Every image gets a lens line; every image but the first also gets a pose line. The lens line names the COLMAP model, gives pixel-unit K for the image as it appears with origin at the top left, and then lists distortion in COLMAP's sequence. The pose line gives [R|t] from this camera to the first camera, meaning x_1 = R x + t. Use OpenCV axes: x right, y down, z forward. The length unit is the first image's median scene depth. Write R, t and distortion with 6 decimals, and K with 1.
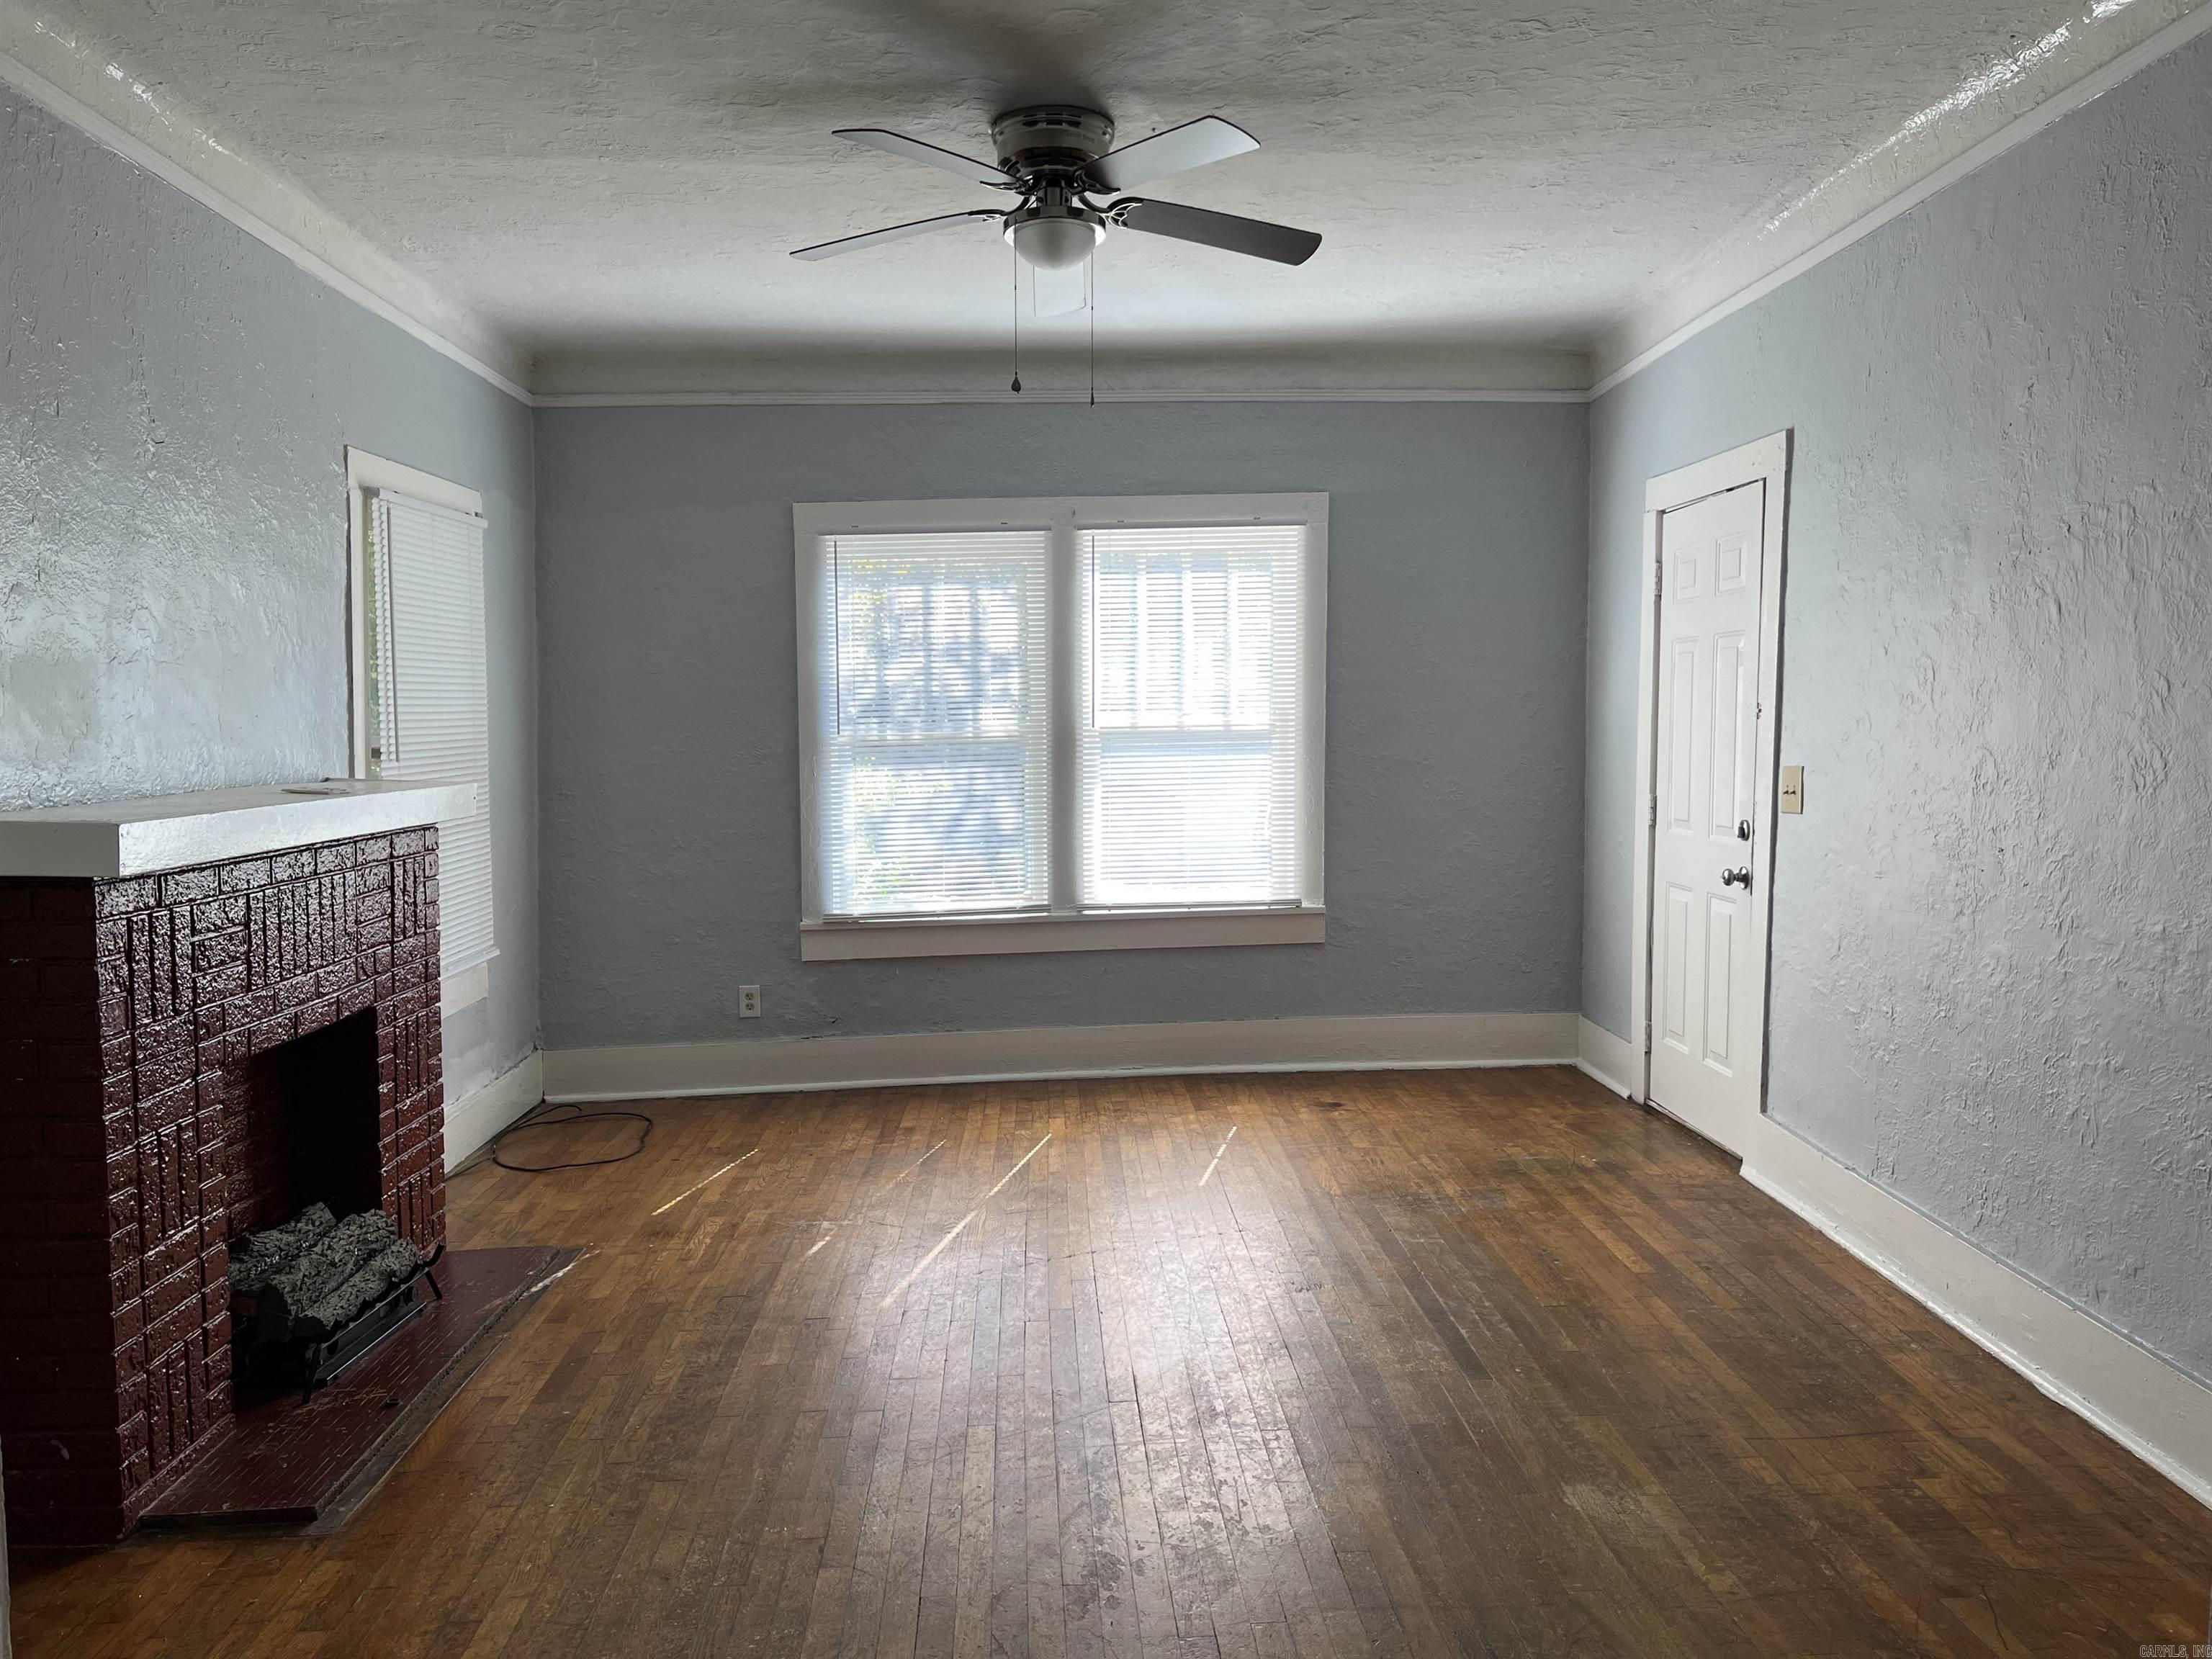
lens RADIAL K [[1673.0, 0, 1106.7], [0, 1673.0, 828.6], [0, 0, 1]] dist [-0.000825, -0.000337]
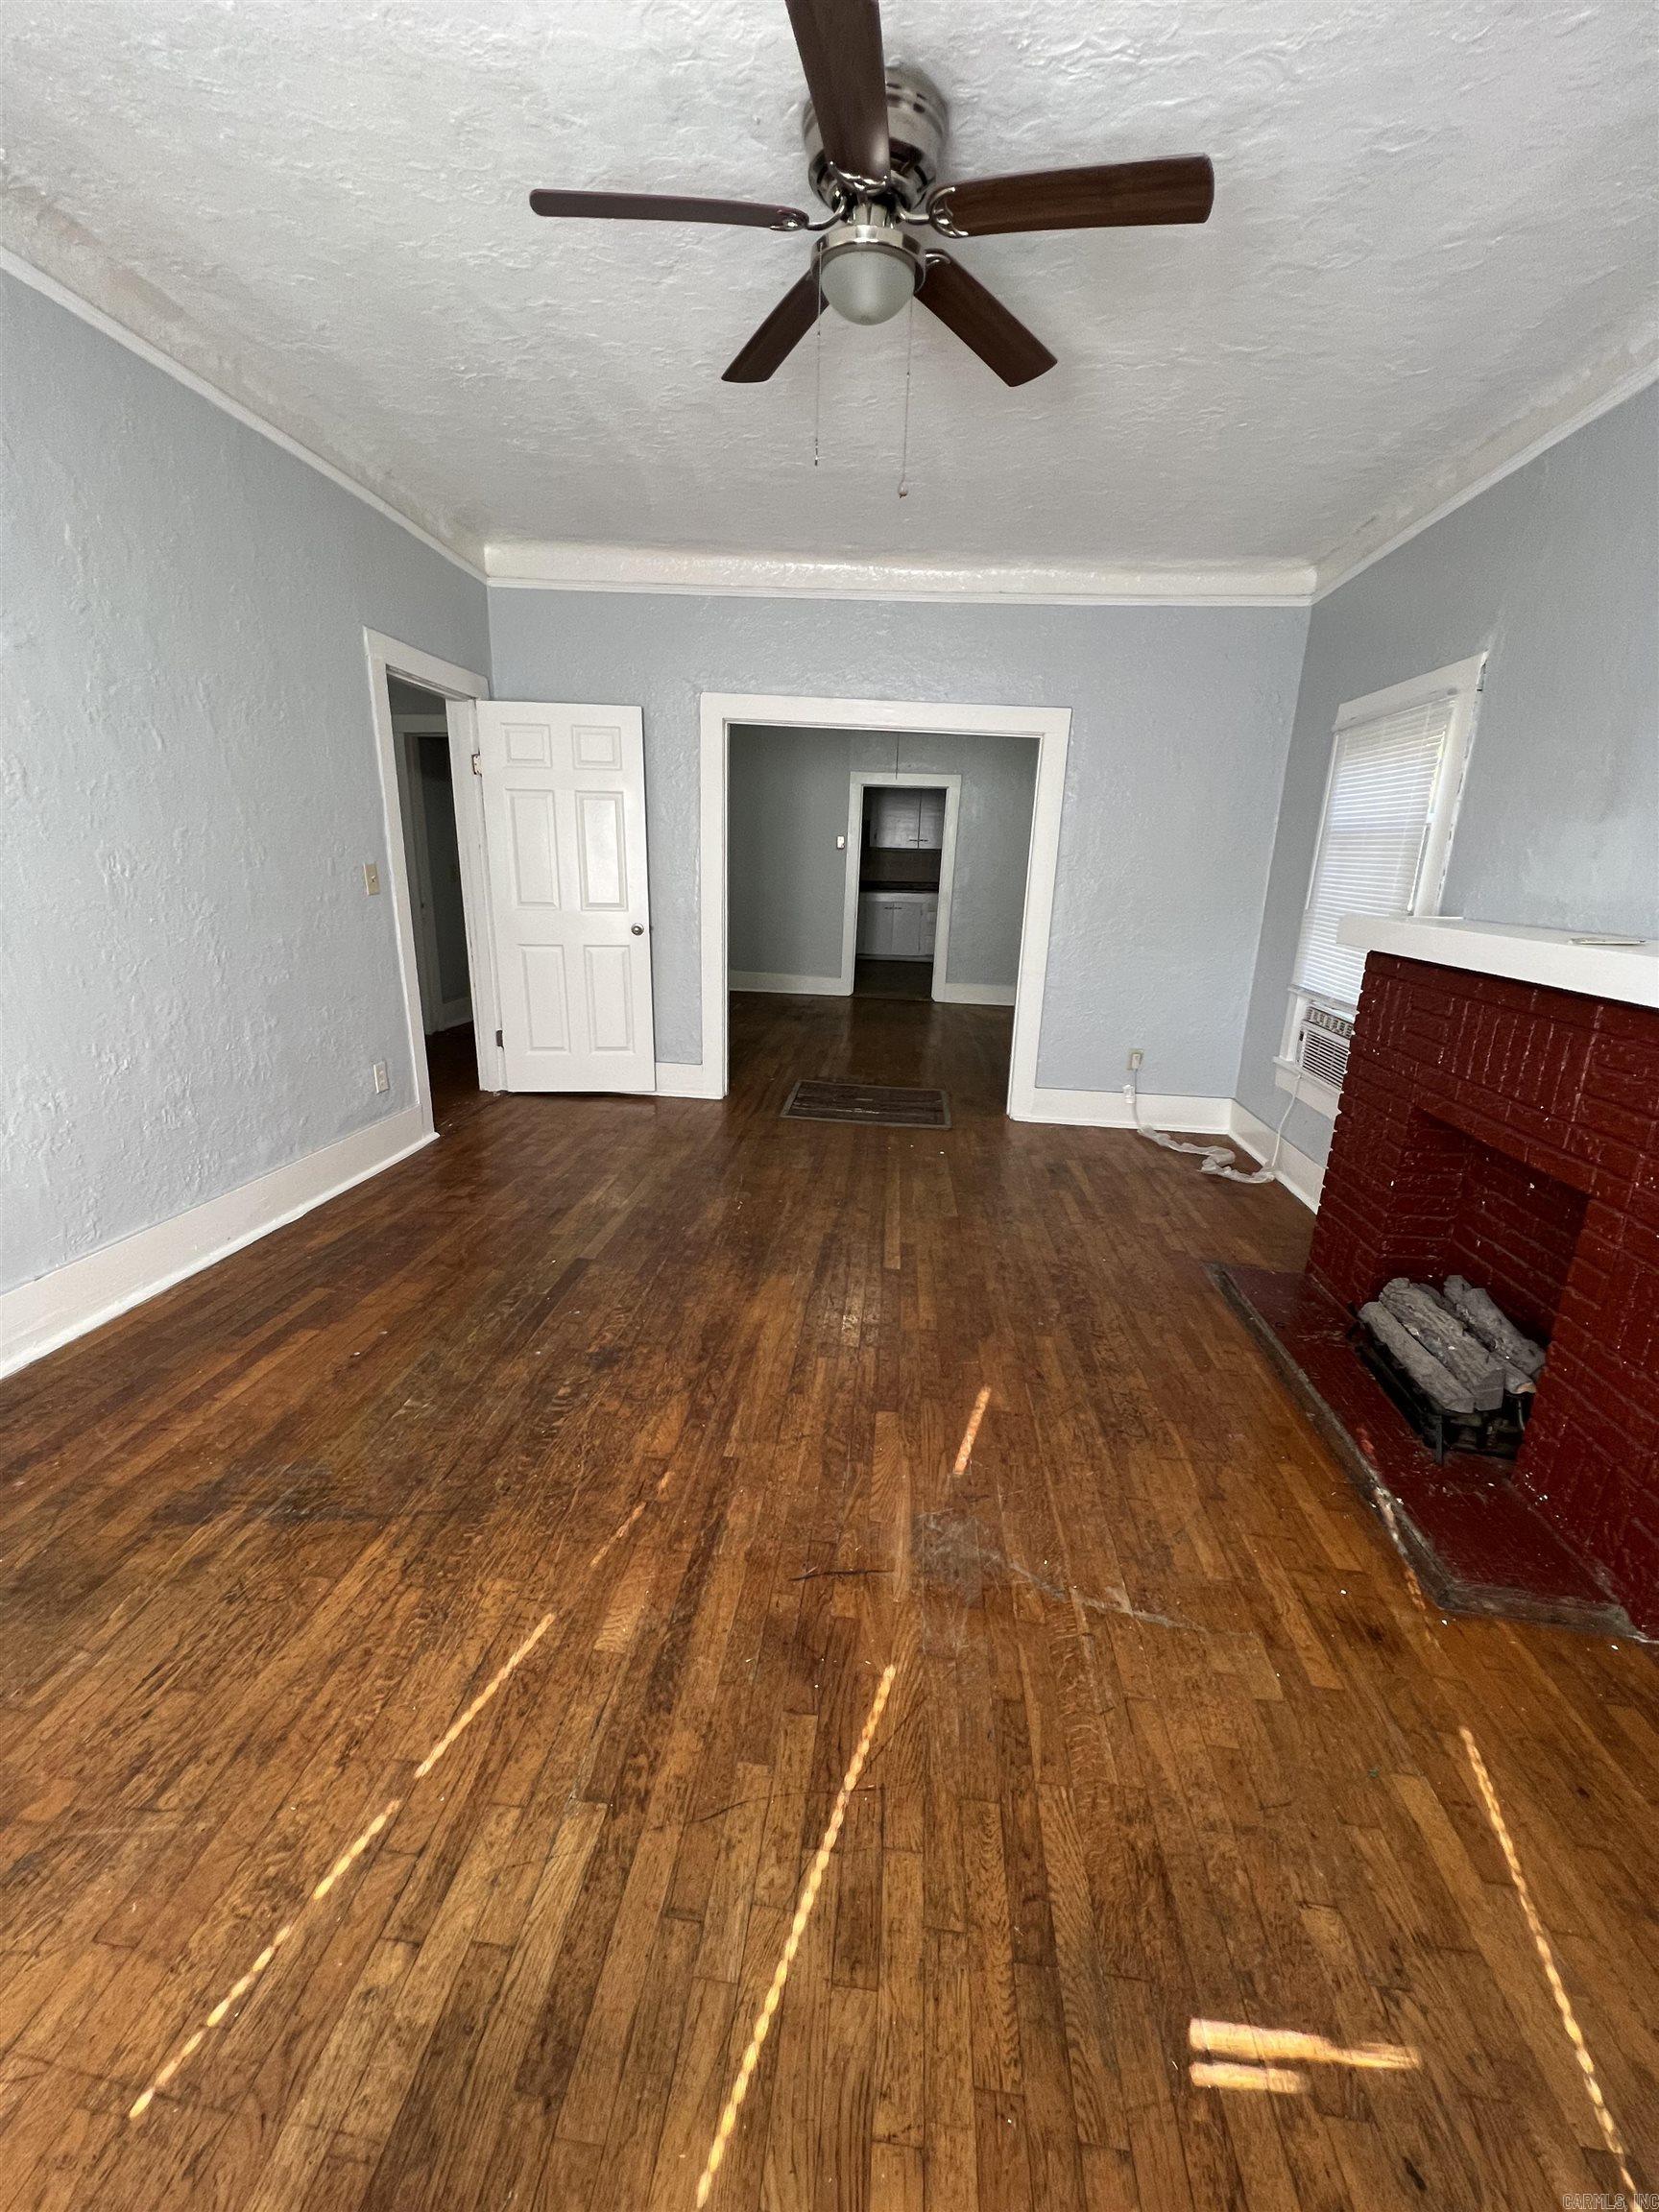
lens RADIAL K [[888.1, 0, 830.8], [0, 888.1, 1113.6], [0, 0, 1]] dist [0.000676, 0.000134]
pose [[-0.991013, -0.062782, 0.118116, -0.091280], [-0.018596, 0.939102, 0.343136, -0.087600], [-0.132465, 0.337856, -0.931830, 1.480656]]
